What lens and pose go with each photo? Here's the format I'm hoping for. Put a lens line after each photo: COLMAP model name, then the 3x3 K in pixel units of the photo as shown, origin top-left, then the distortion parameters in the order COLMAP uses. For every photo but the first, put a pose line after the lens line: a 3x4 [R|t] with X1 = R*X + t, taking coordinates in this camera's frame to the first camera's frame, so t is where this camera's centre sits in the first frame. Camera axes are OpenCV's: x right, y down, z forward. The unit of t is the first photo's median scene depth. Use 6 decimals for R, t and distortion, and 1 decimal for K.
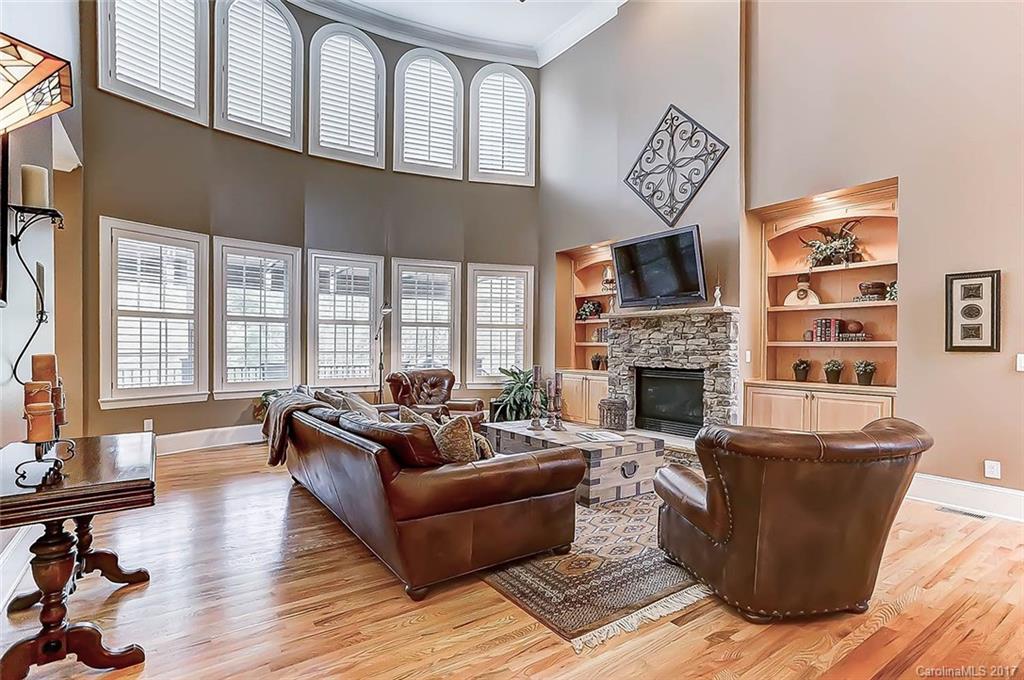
lens RADIAL K [[505.4, 0, 511.2], [0, 505.4, 340.1], [0, 0, 1]] dist [-0.006506, 0.000543]
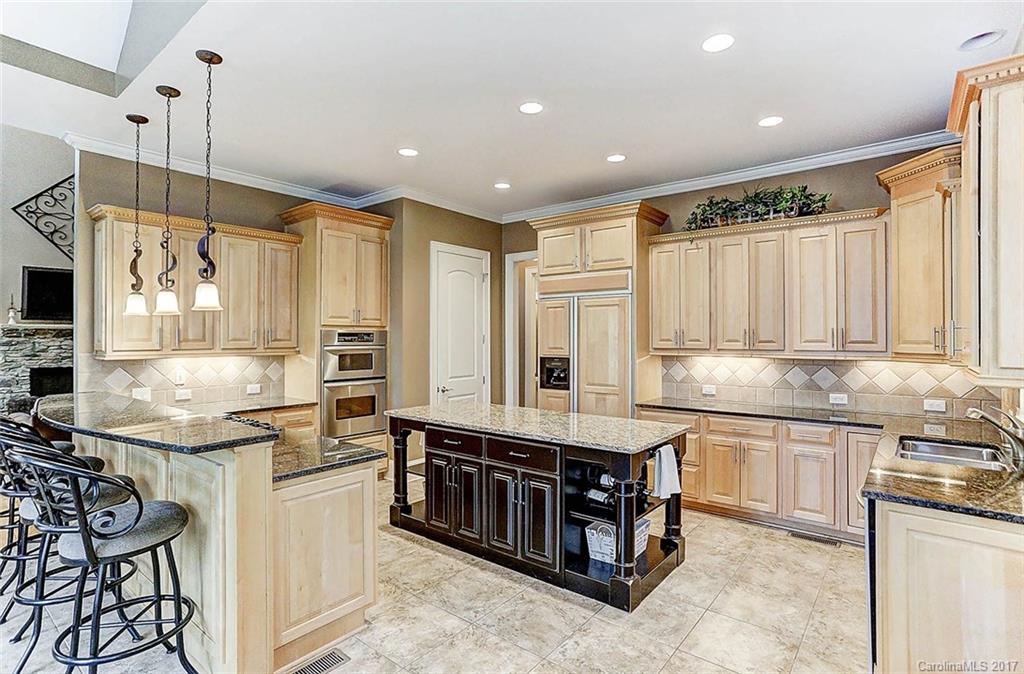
lens RADIAL K [[505.4, 0, 511.3], [0, 505.4, 333.9], [0, 0, 1]] dist [-0.006506, 0.000543]
pose [[-0.291301, 0.004735, 0.956620, -0.819880], [-0.002347, 0.999981, -0.005665, -0.017024], [-0.956629, -0.003895, -0.291284, 0.164535]]
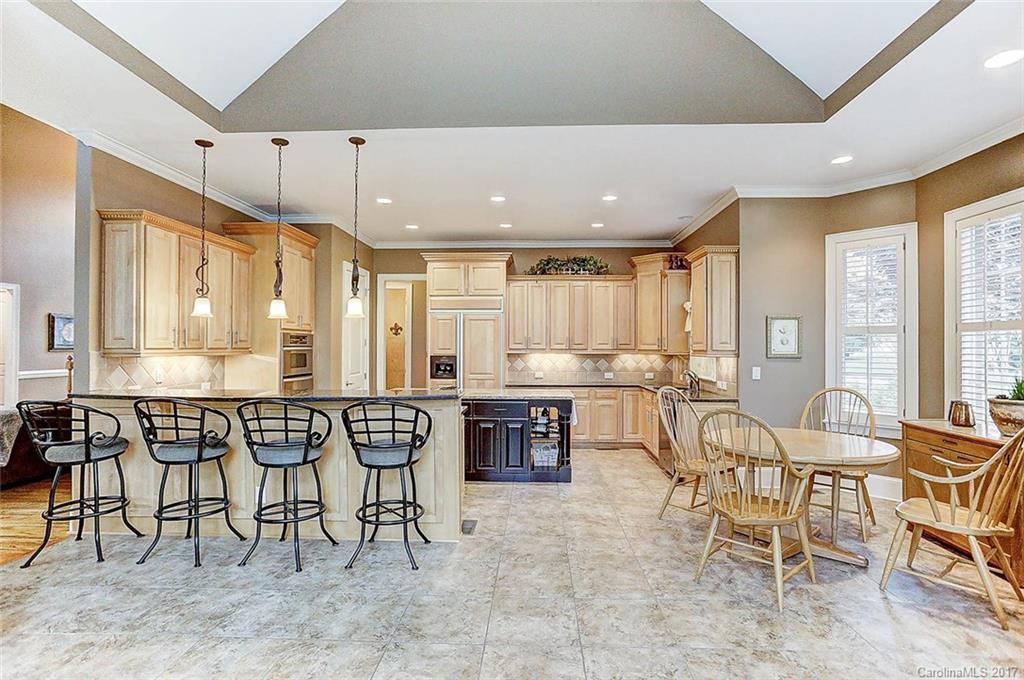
lens RADIAL K [[505.4, 0, 512.3], [0, 505.4, 344.3], [0, 0, 1]] dist [-0.006506, 0.000543]
pose [[-0.796277, -0.000878, 0.604931, -0.880555], [-0.005269, 0.999971, -0.005484, 0.002157], [-0.604909, -0.007554, -0.796259, 0.891753]]
